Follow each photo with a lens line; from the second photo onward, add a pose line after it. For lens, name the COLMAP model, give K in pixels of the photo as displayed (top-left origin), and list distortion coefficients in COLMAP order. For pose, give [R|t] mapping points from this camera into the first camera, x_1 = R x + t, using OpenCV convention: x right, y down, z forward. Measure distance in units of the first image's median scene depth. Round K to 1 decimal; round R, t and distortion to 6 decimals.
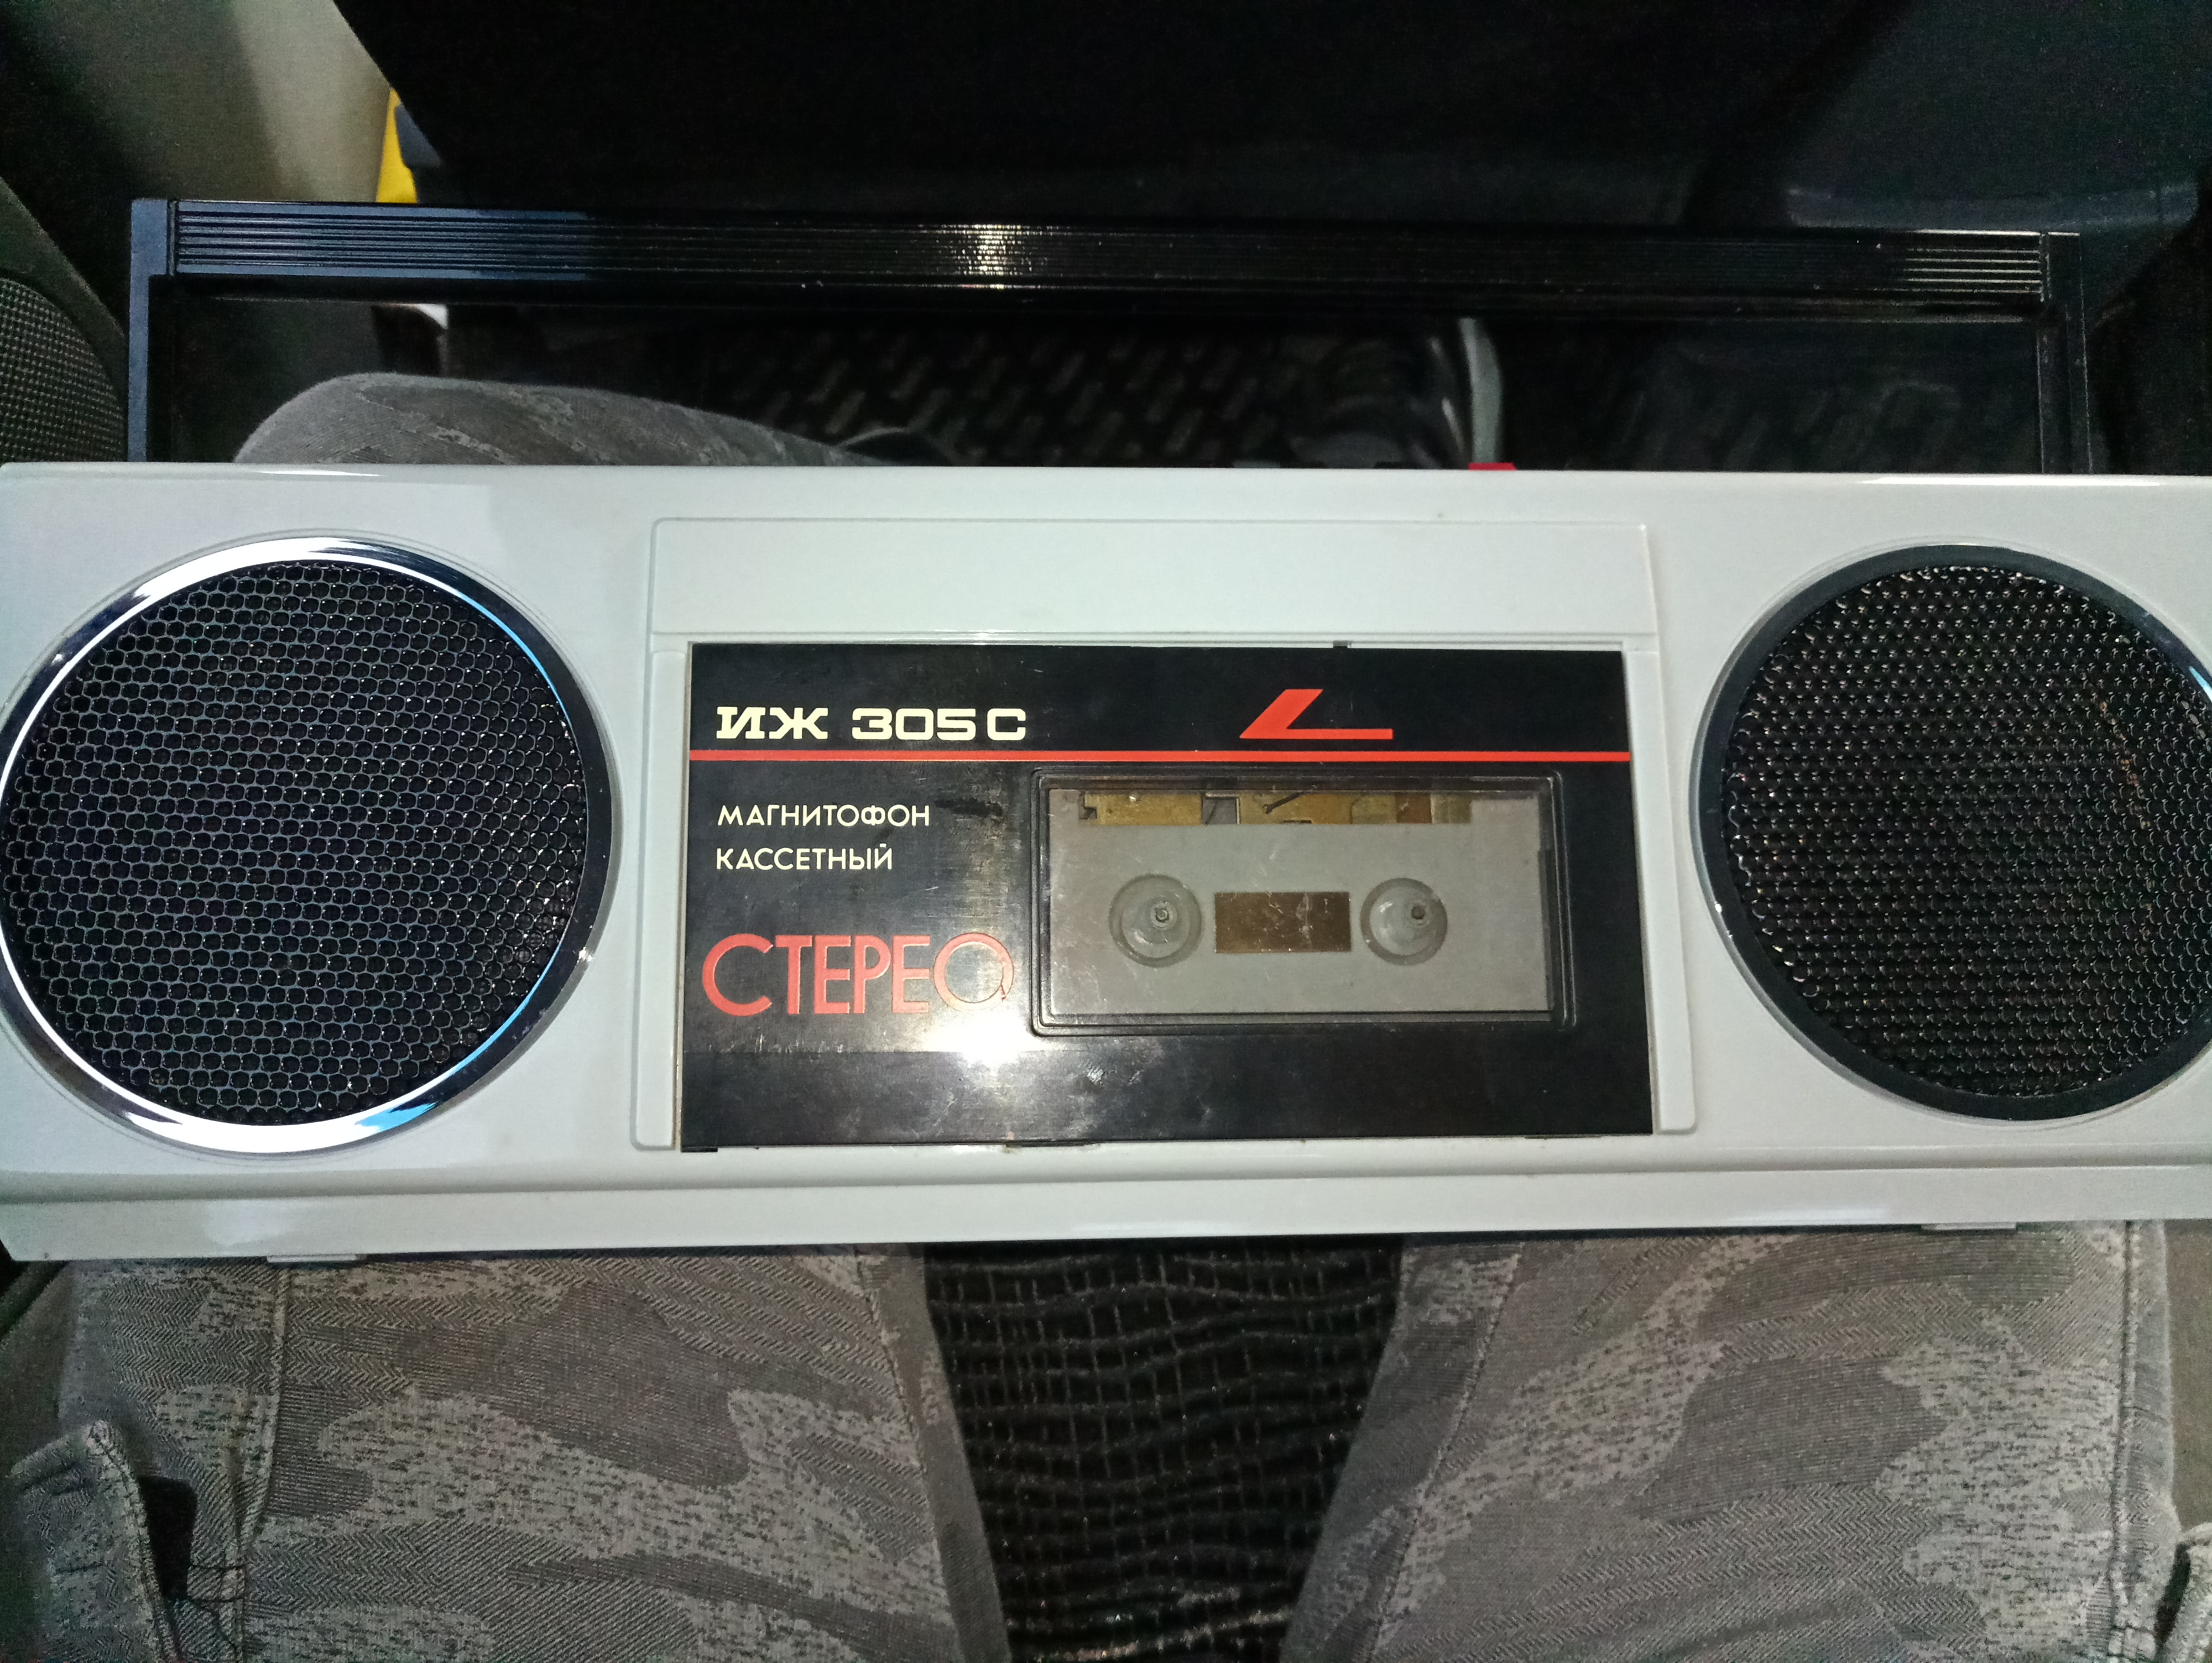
lens RADIAL K [[1718.7, 0, 1106.0], [0, 1718.7, 831.5], [0, 0, 1]] dist [0.000148, 0.005846]
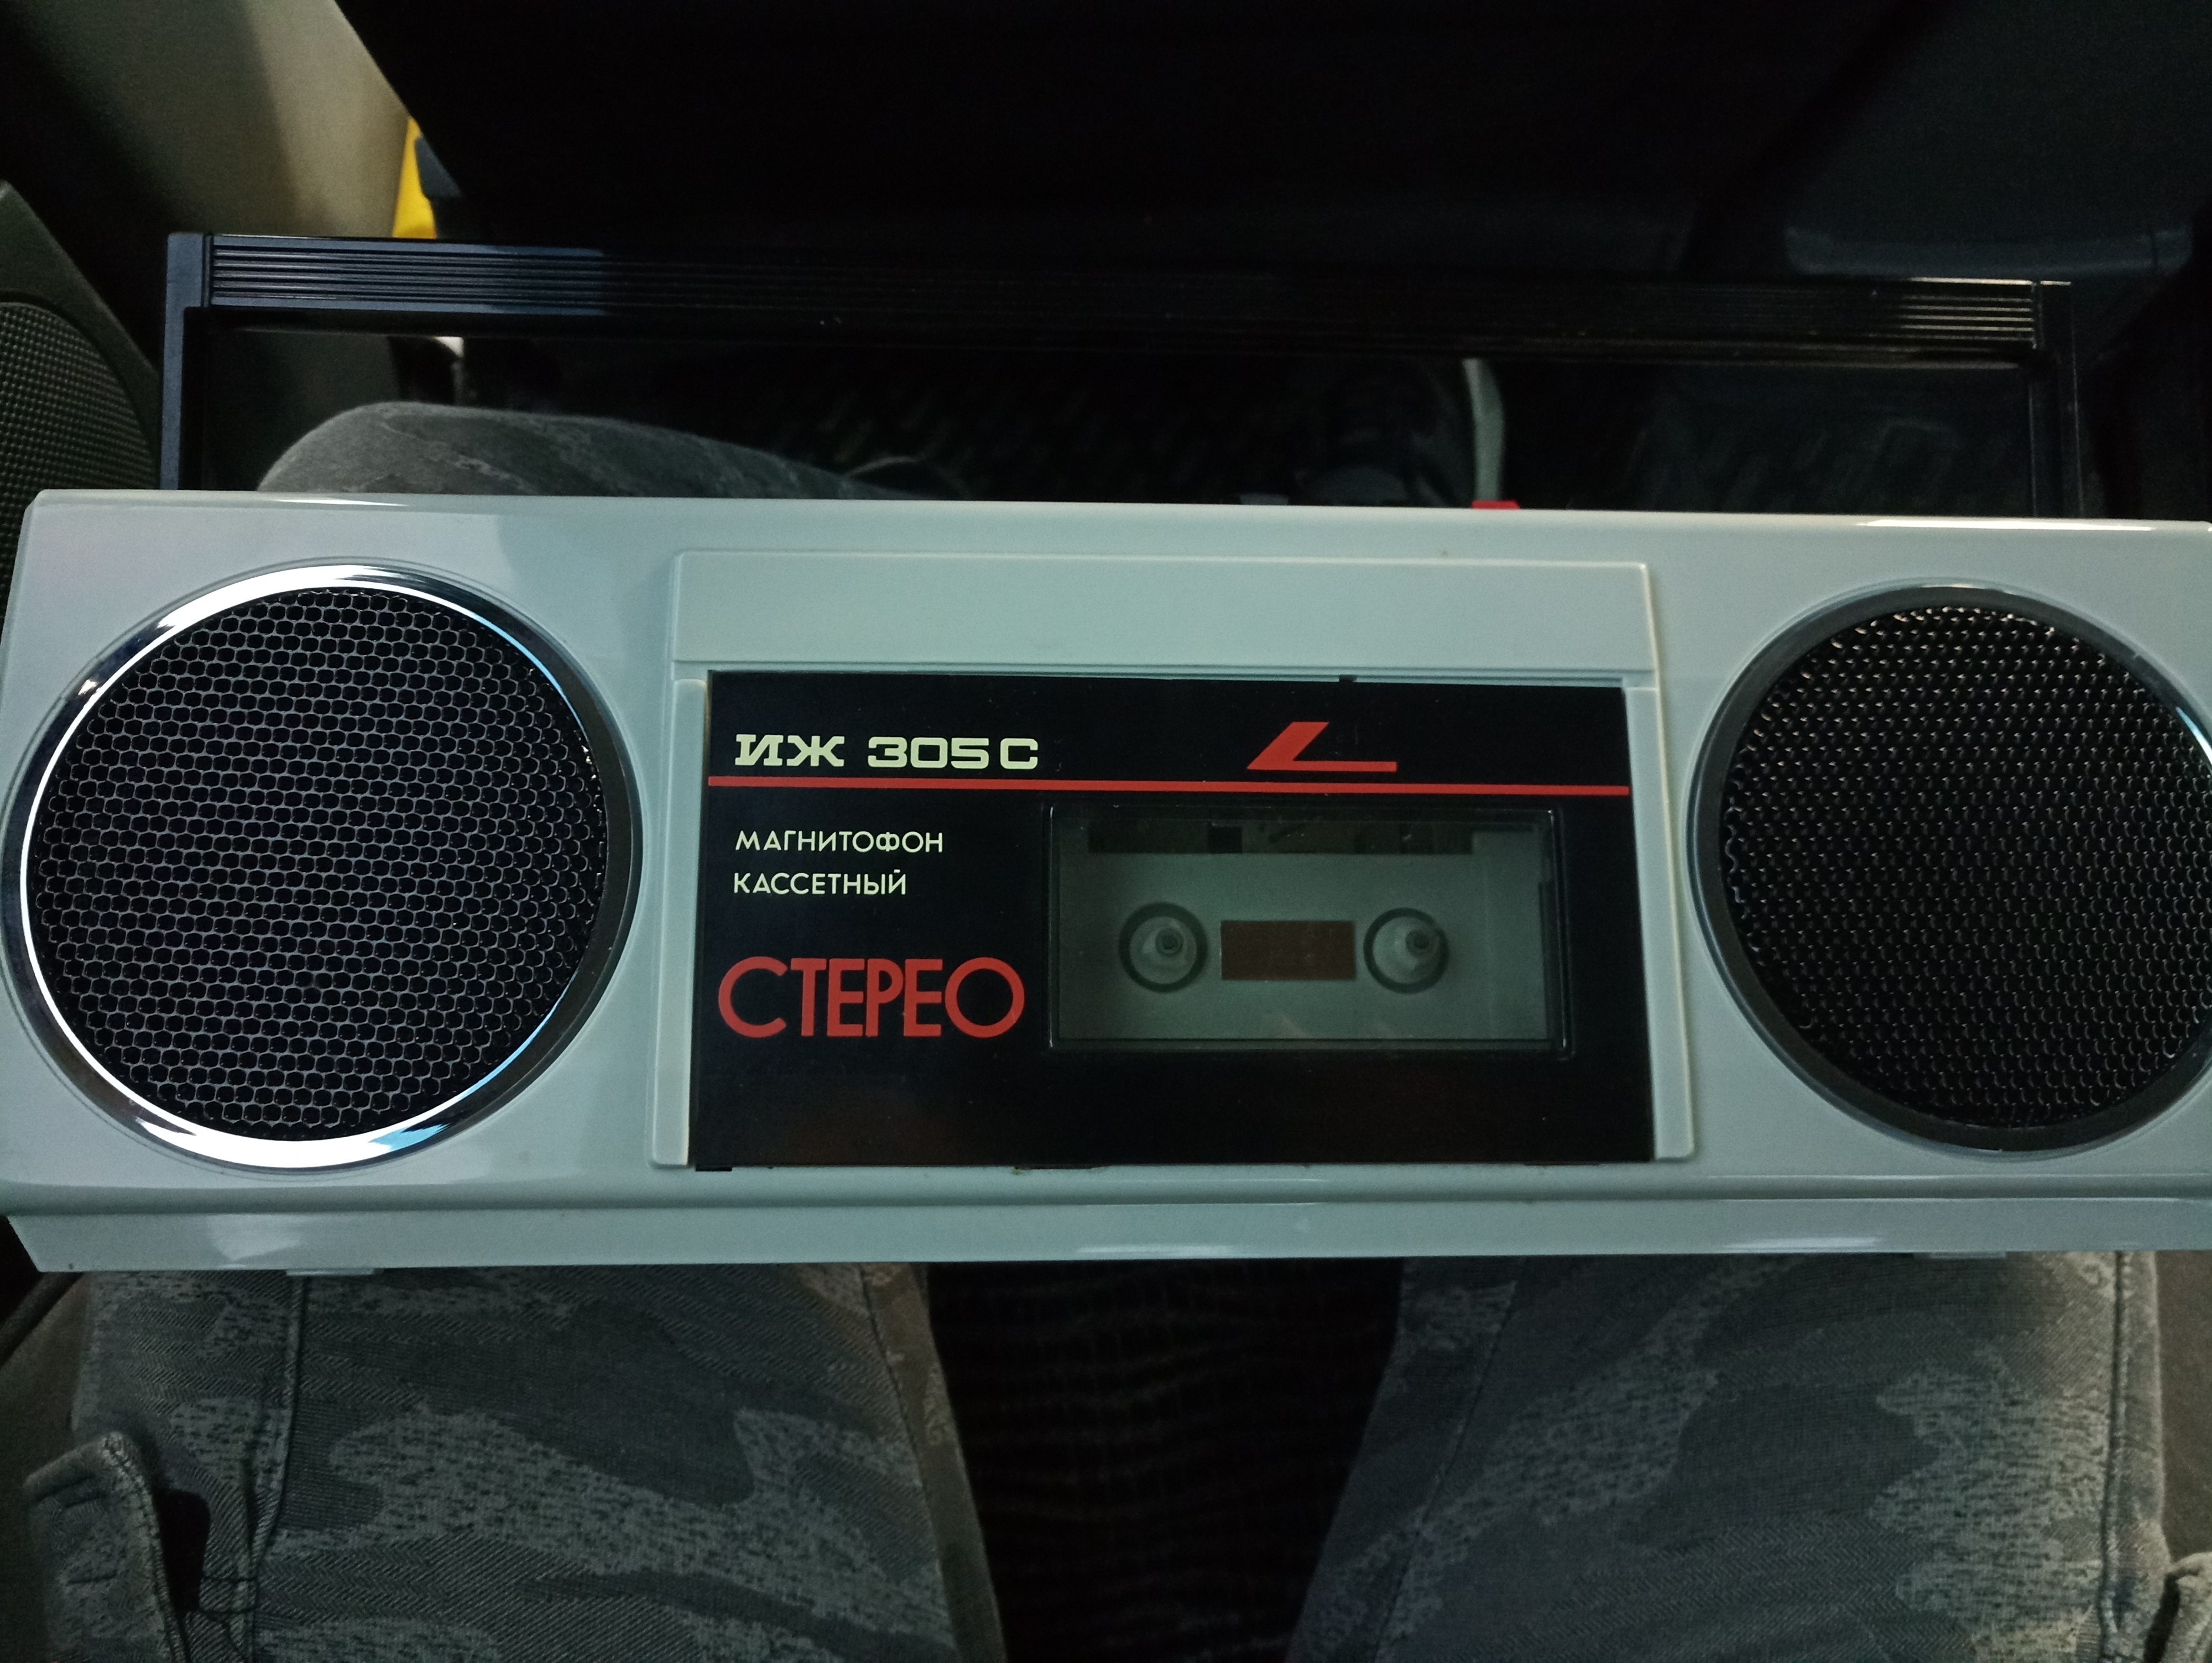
lens RADIAL K [[1721.9, 0, 1106.0], [0, 1721.9, 831.5], [0, 0, 1]] dist [0.000476, -0.002094]
pose [[0.999959, 0.008961, 0.001125, -0.005991], [-0.008942, 0.999837, -0.015702, -0.000465], [-0.001265, 0.015692, 0.999876, -0.018906]]
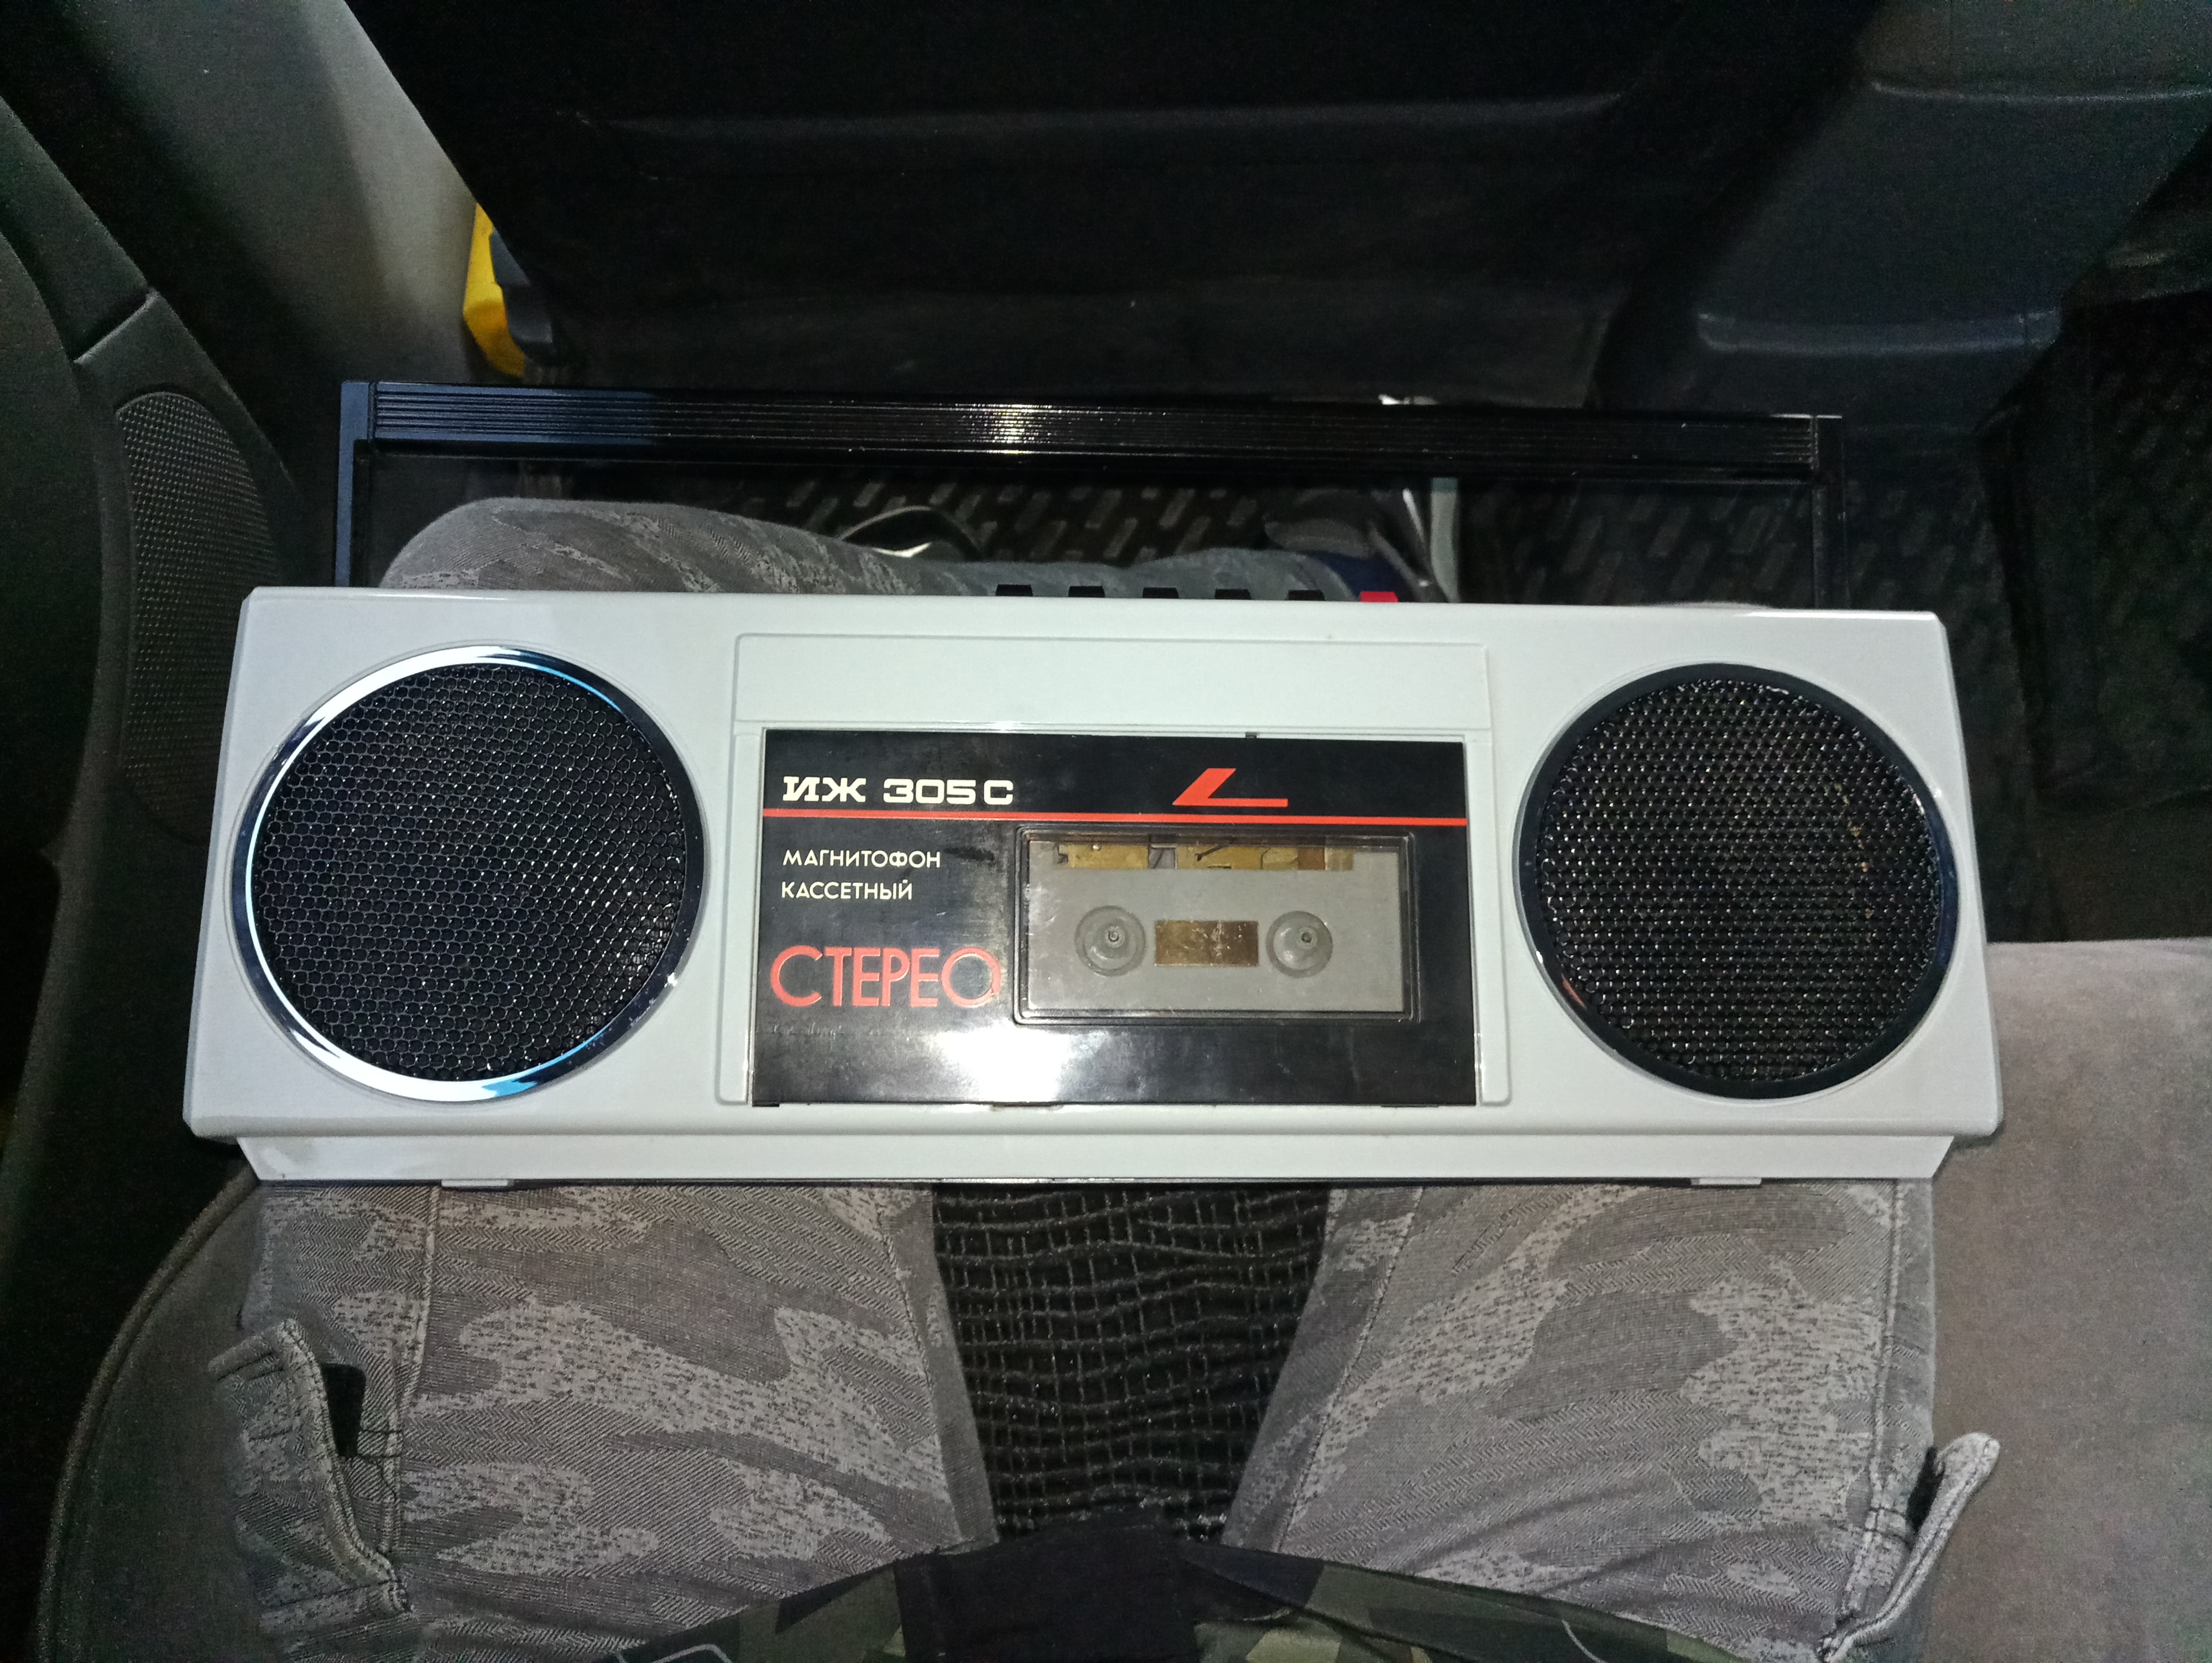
lens RADIAL K [[1720.1, 0, 1154.9], [0, 1720.1, 825.5], [0, 0, 1]] dist [-0.033881, -0.004363]
pose [[0.999676, 0.013471, 0.021612, 0.030476], [-0.012980, 0.999658, -0.022708, -0.006446], [-0.021911, 0.022420, 0.999509, -0.296692]]
